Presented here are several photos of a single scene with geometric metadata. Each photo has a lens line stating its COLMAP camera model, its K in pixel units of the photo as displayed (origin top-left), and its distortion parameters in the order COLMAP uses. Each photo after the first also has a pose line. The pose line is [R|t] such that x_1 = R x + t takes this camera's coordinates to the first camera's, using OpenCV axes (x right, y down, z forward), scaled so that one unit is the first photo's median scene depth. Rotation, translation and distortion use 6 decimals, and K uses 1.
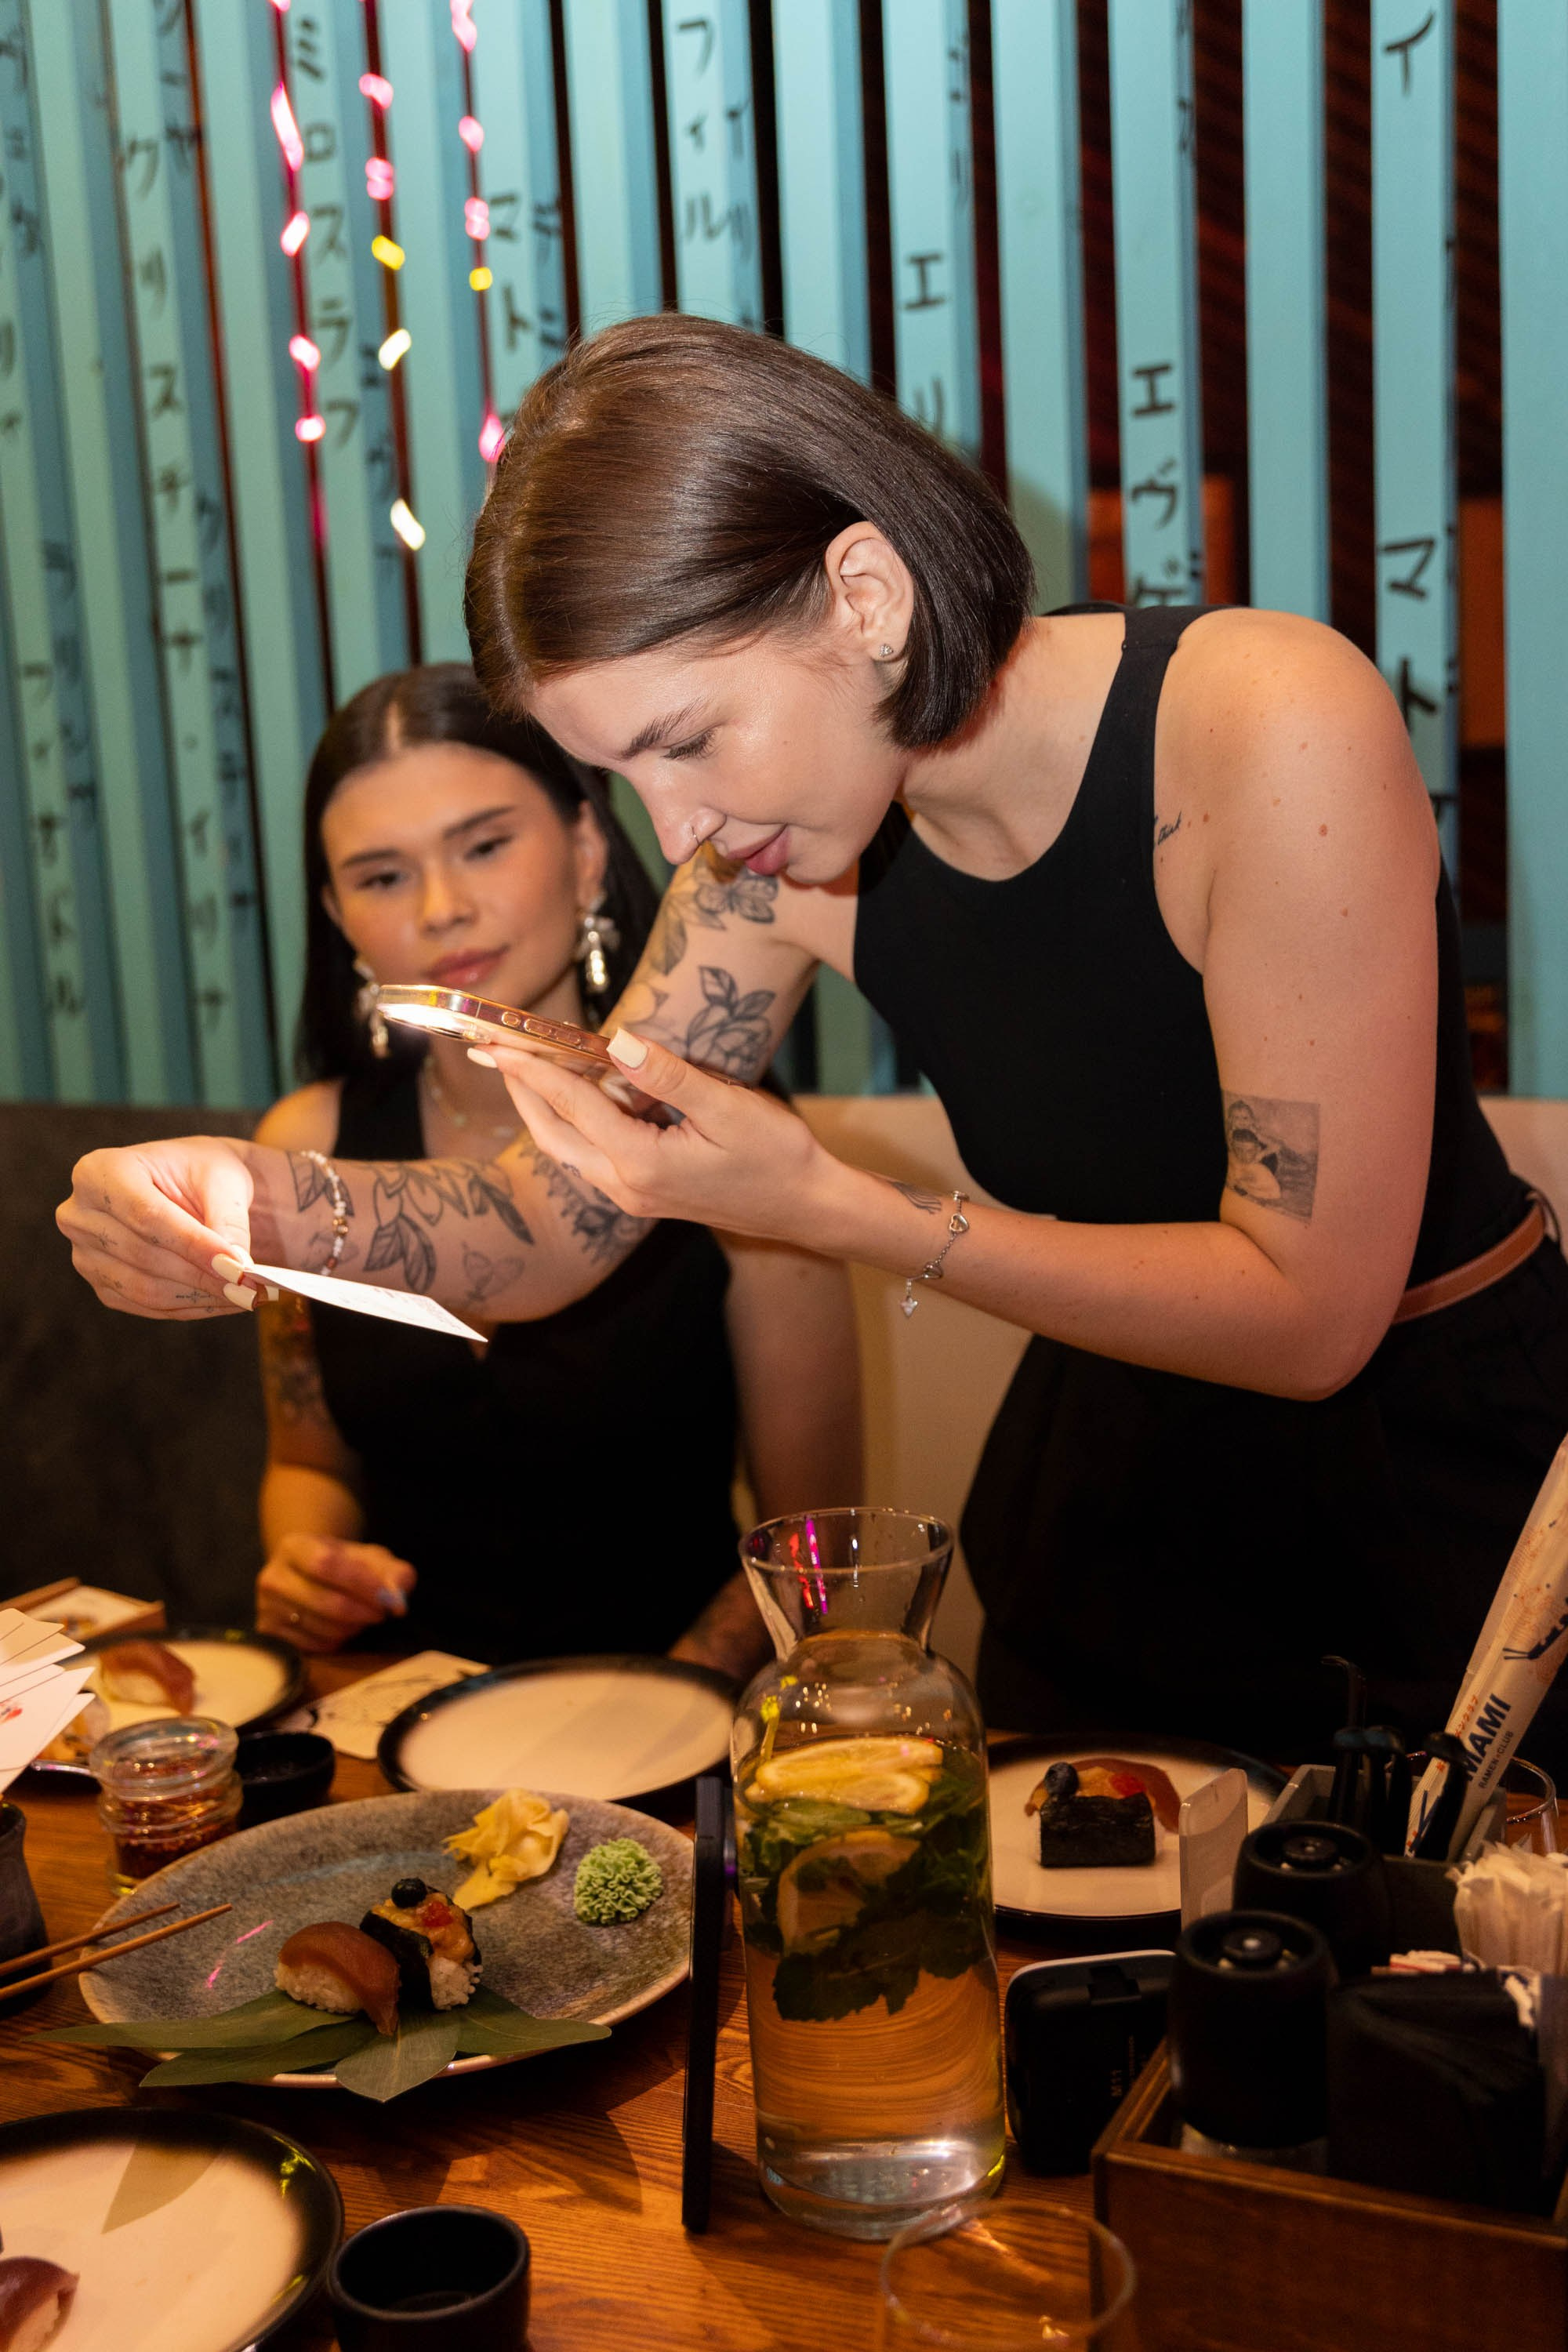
lens RADIAL K [[2407.7, 0, 784.7], [0, 2407.7, 1185.3], [0, 0, 1]] dist [0.023737, 0.000000]
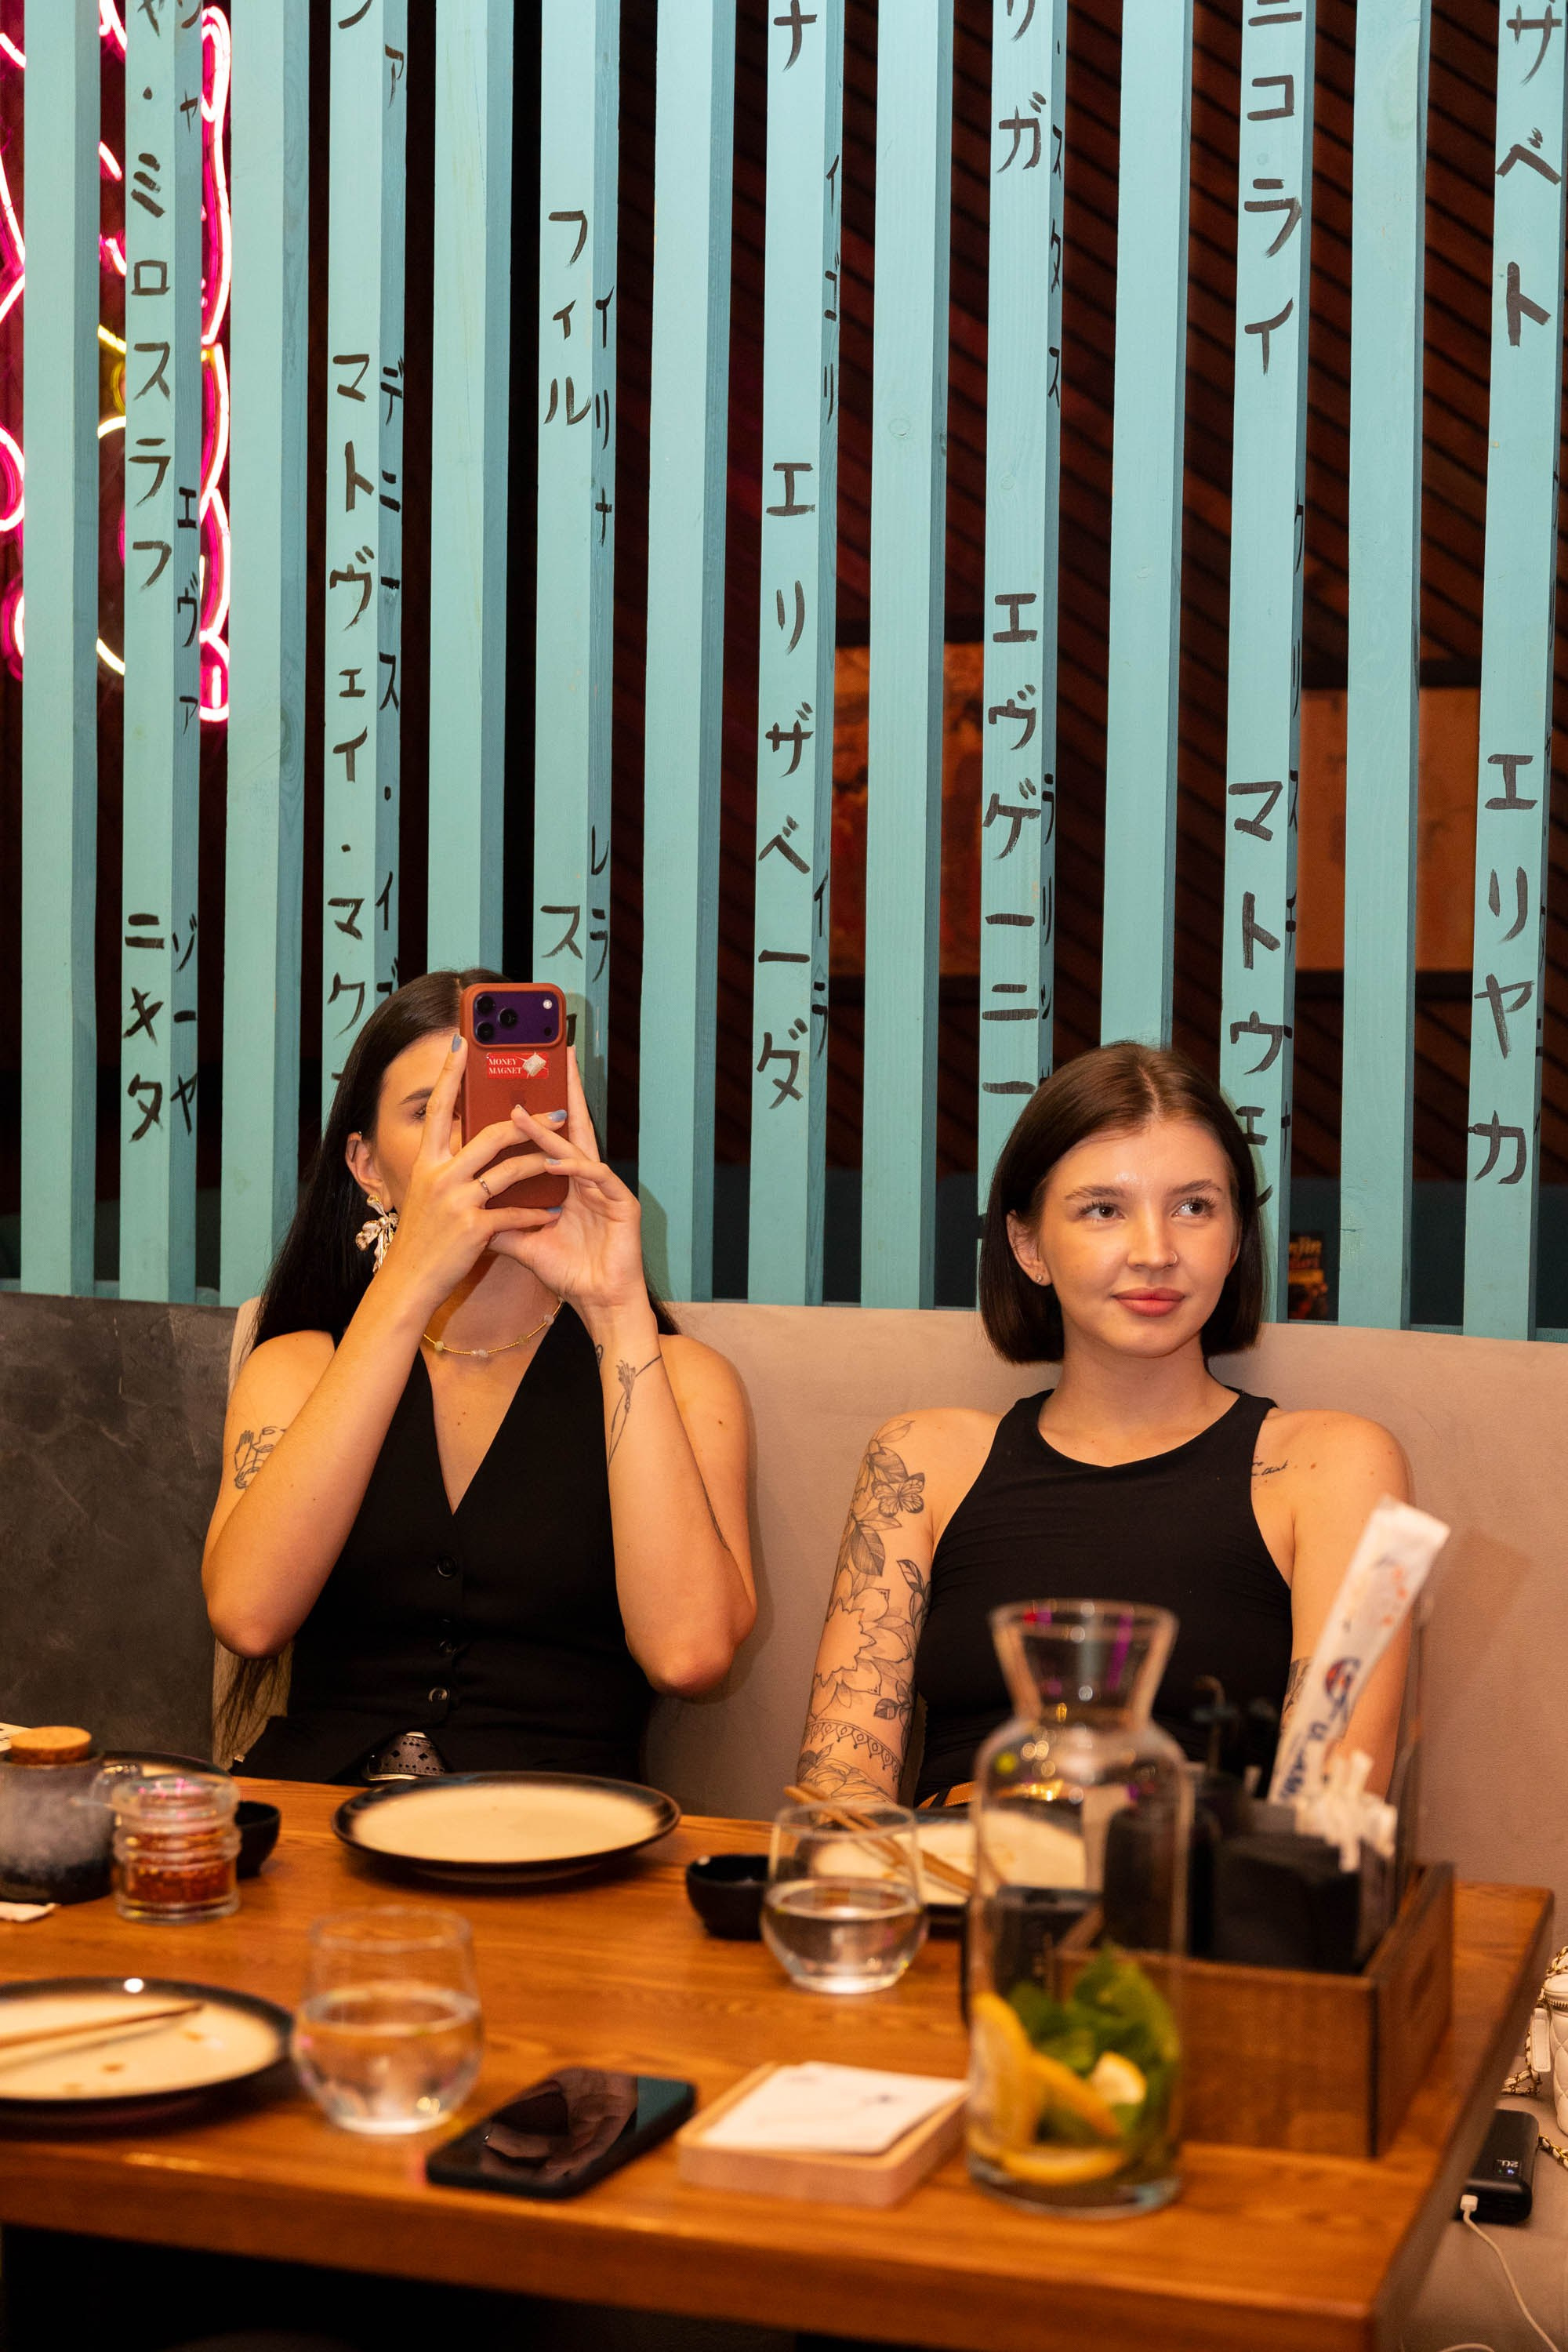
lens RADIAL K [[3570.2, 0, 783.4], [0, 3570.2, 1172.2], [0, 0, 1]] dist [-0.001926, 0.000000]
pose [[0.988296, 0.058784, 0.140769, -0.141109], [-0.043361, 0.992960, -0.110228, 0.072083], [-0.146257, 0.102834, 0.983887, -0.438372]]
